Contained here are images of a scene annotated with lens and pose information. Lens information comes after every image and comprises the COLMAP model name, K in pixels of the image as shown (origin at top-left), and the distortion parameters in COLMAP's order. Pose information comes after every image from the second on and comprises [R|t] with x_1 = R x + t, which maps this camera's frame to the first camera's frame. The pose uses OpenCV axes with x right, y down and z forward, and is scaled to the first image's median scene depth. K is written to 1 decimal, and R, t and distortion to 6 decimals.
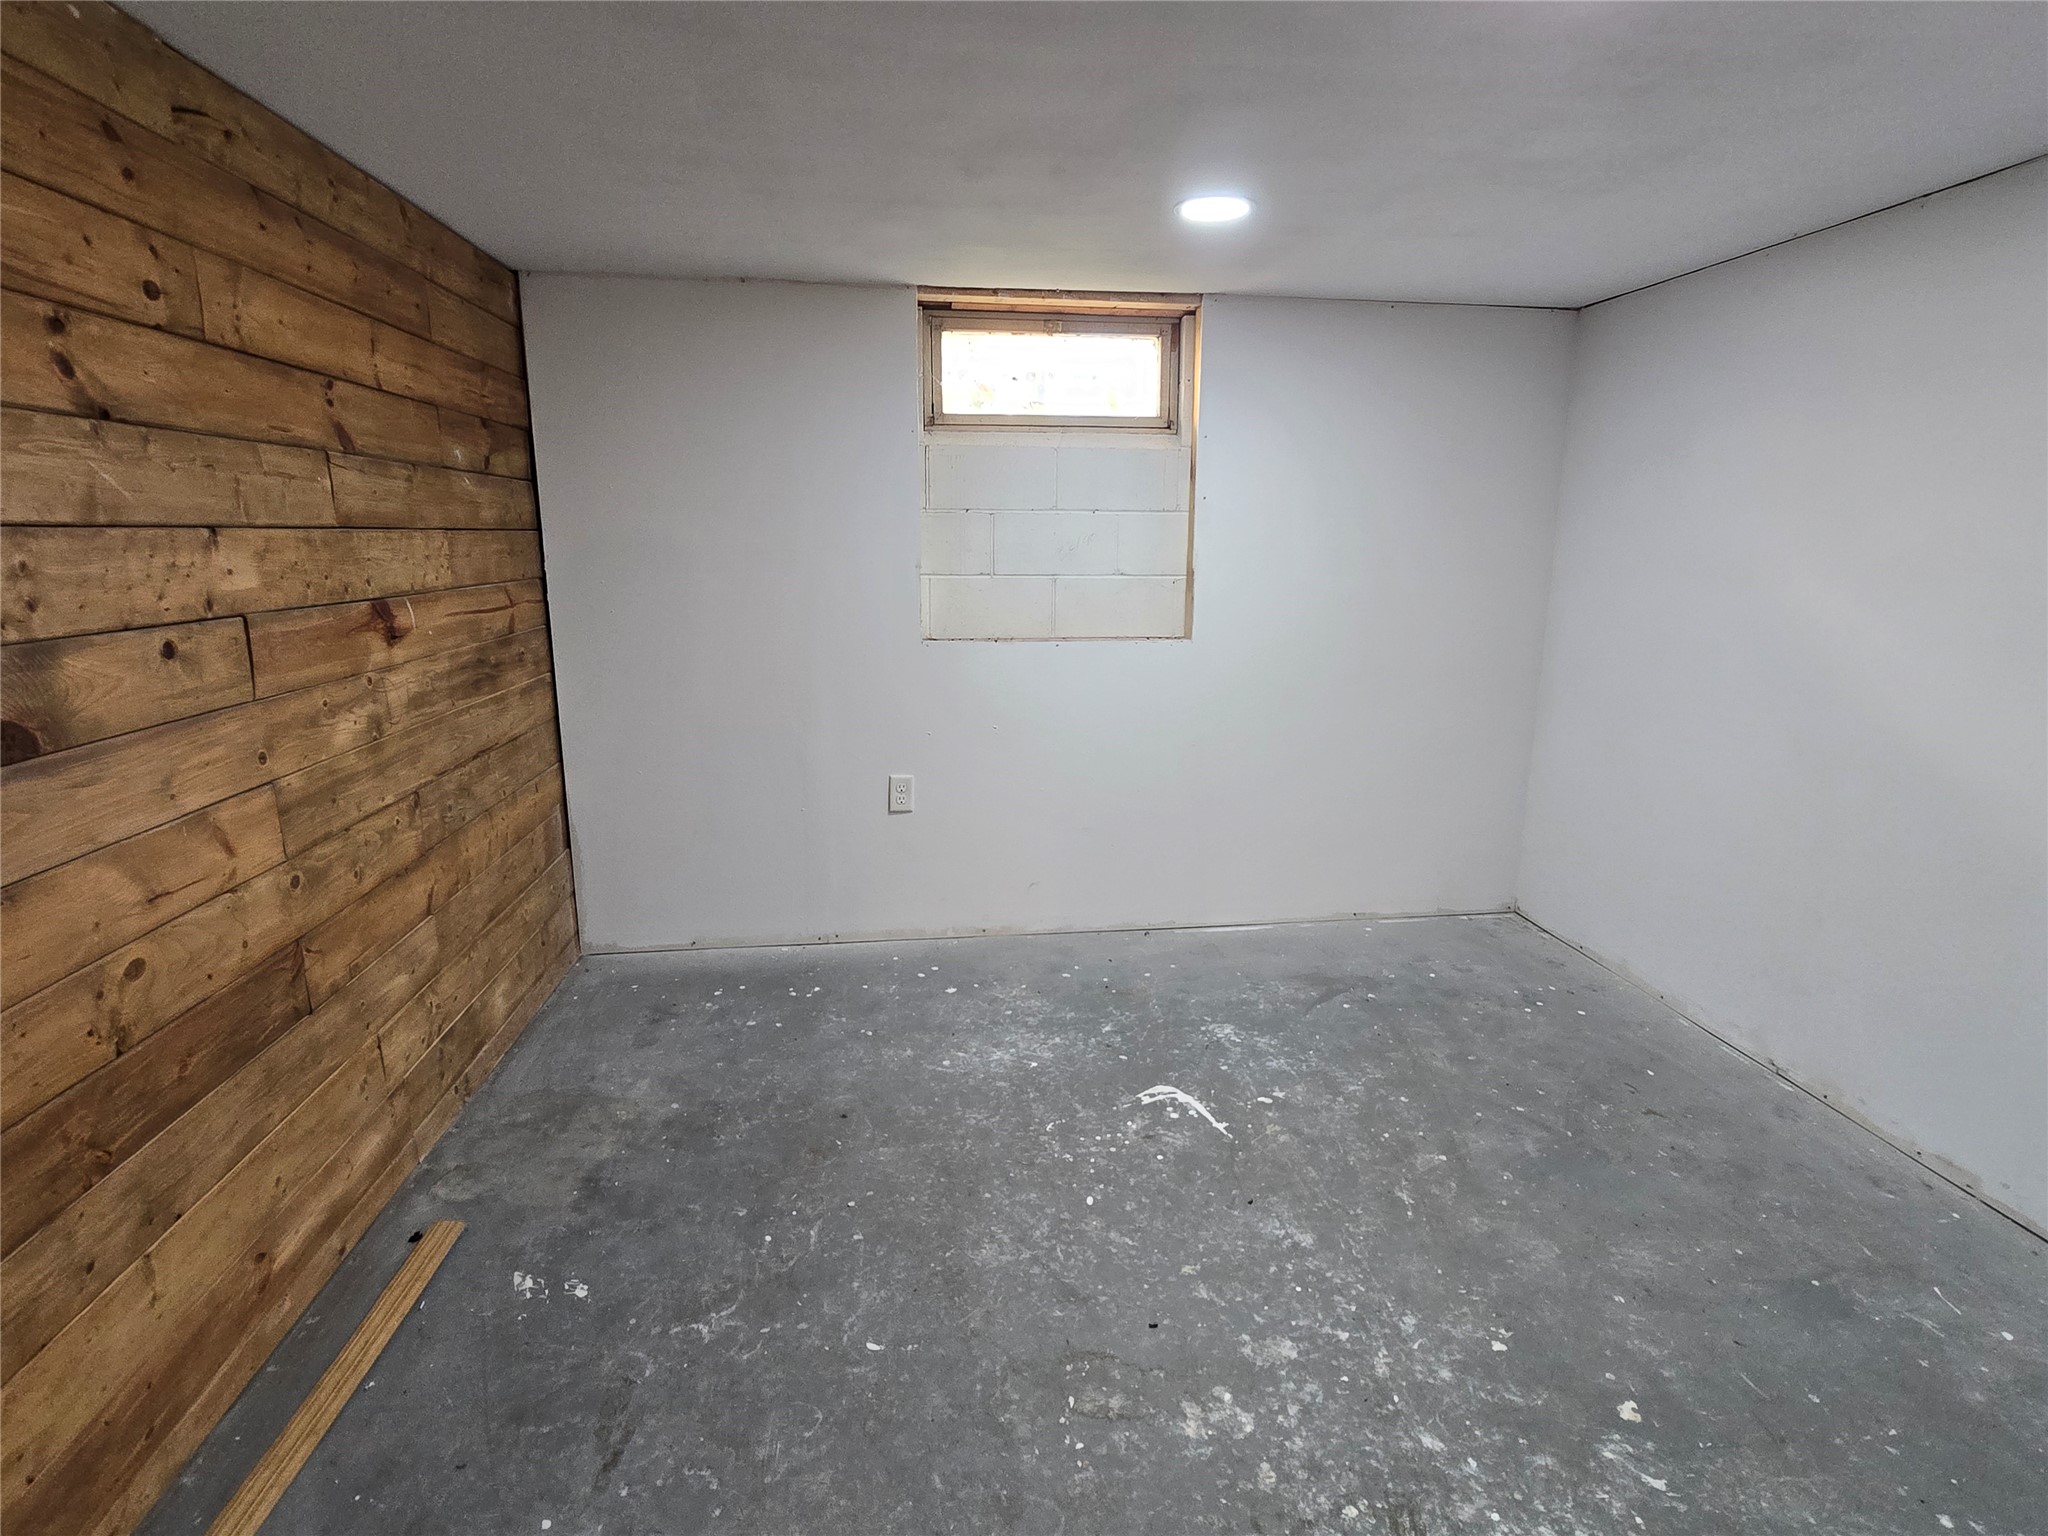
lens RADIAL K [[1030.3, 0, 1042.4], [0, 1030.3, 752.2], [0, 0, 1]] dist [-0.003129, -0.001435]
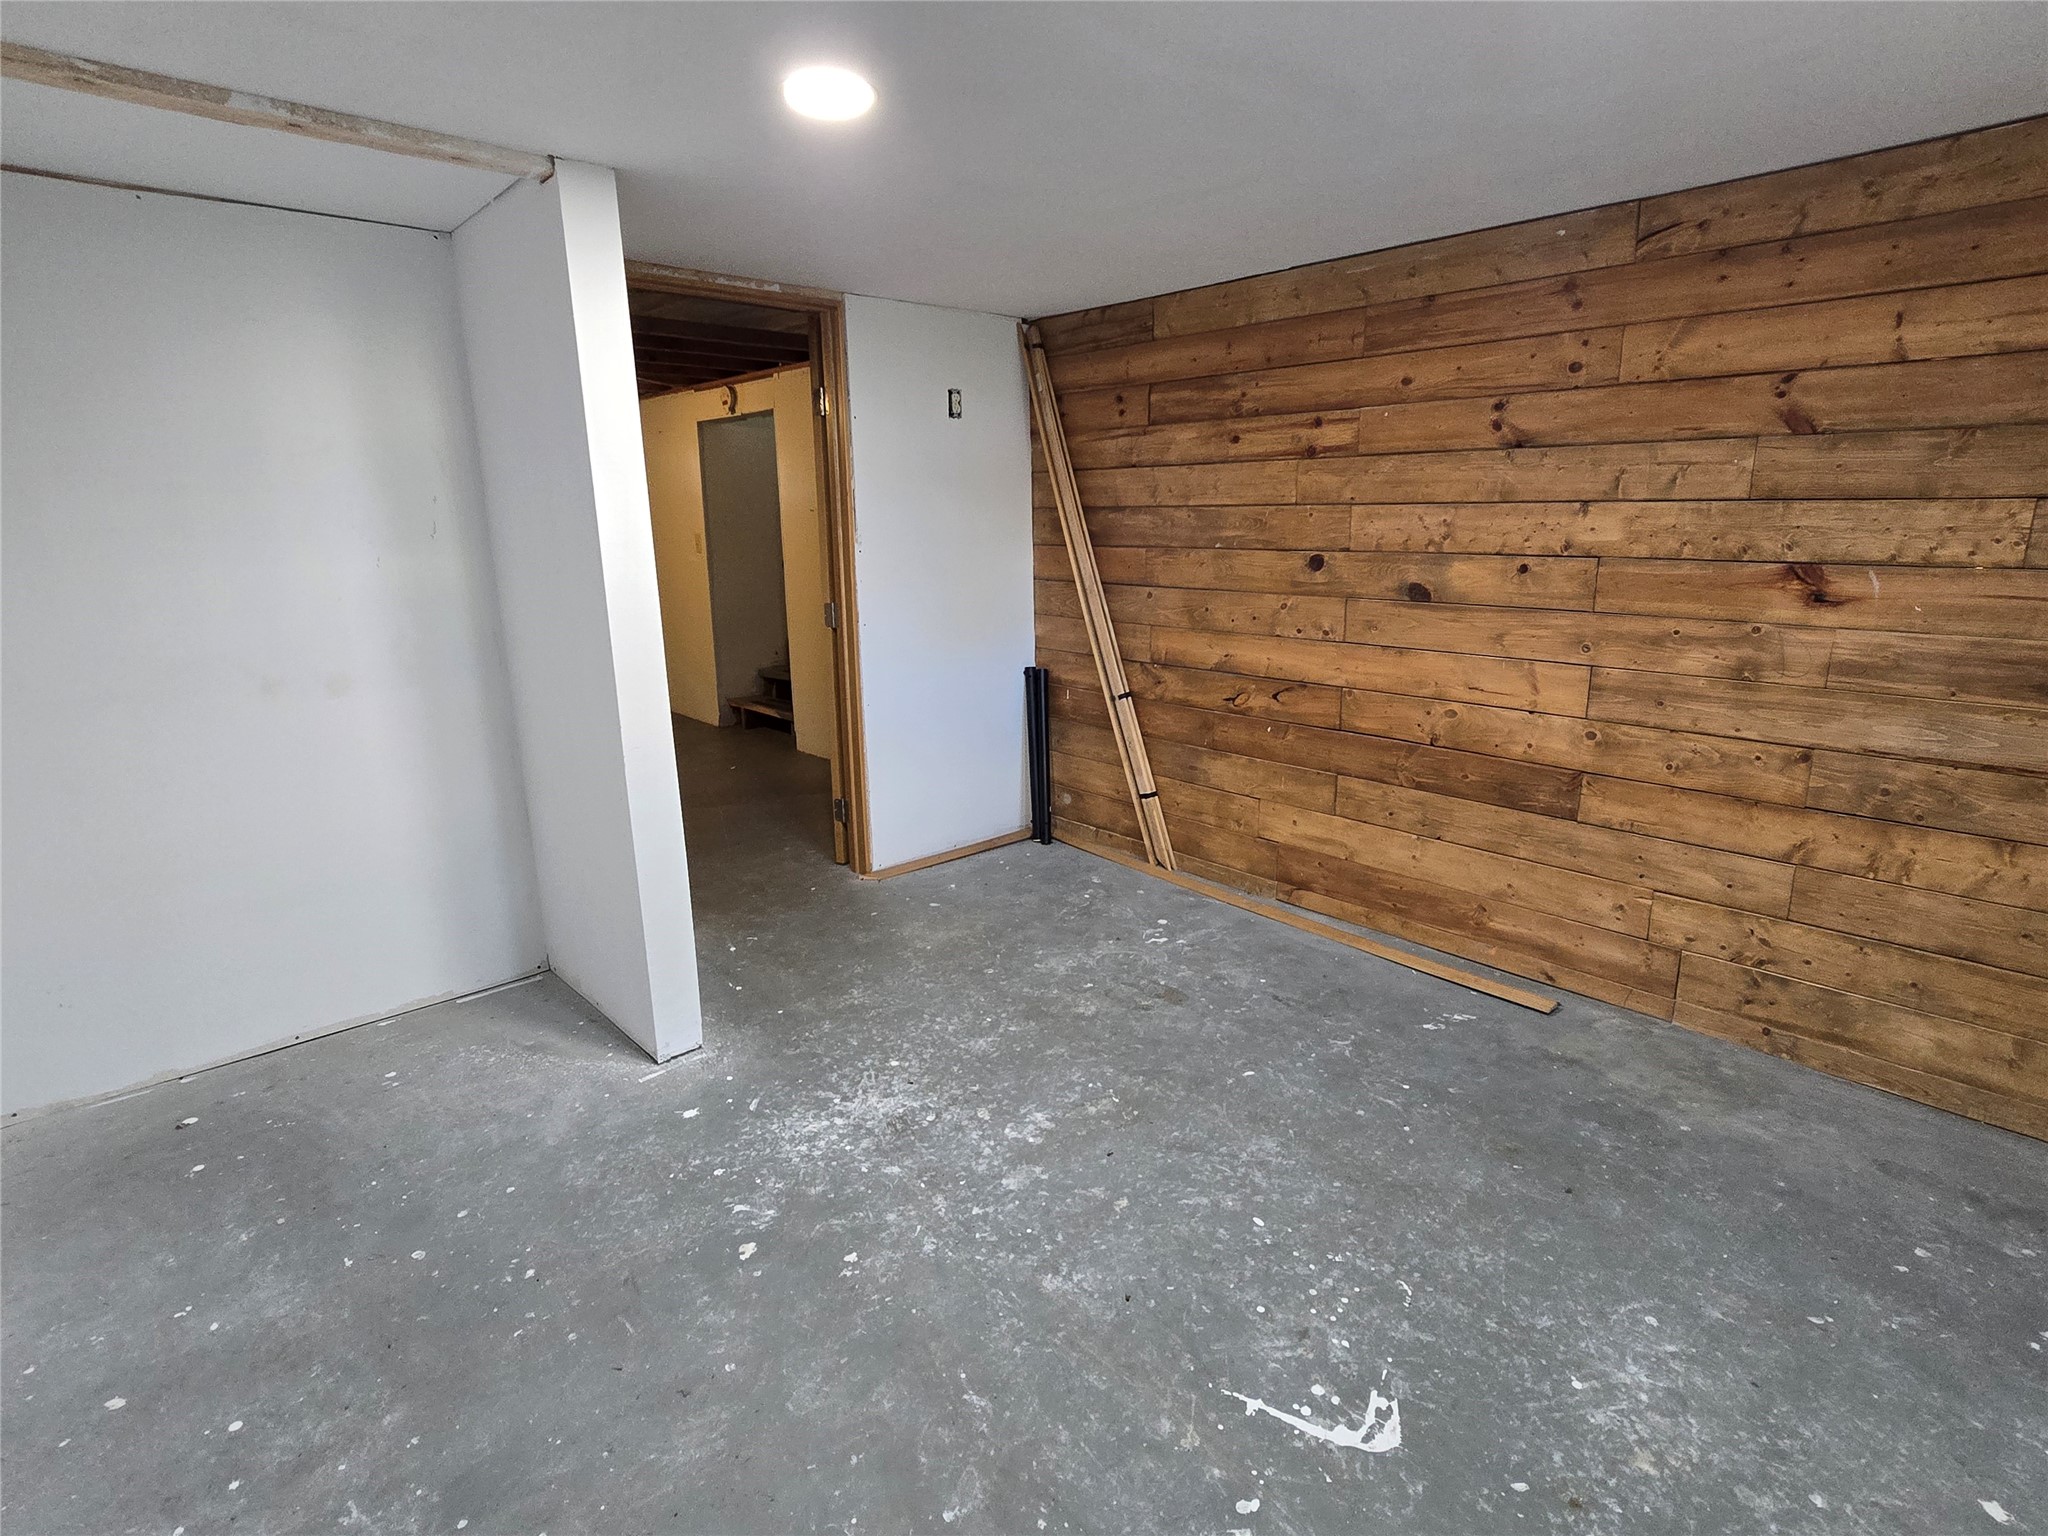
lens RADIAL K [[1030.3, 0, 1042.4], [0, 1030.3, 752.2], [0, 0, 1]] dist [-0.003129, -0.001435]
pose [[-0.814148, 0.137800, -0.564069, 0.776366], [-0.113948, 0.914628, 0.387907, -0.340864], [0.569367, 0.380089, -0.728940, 1.615481]]
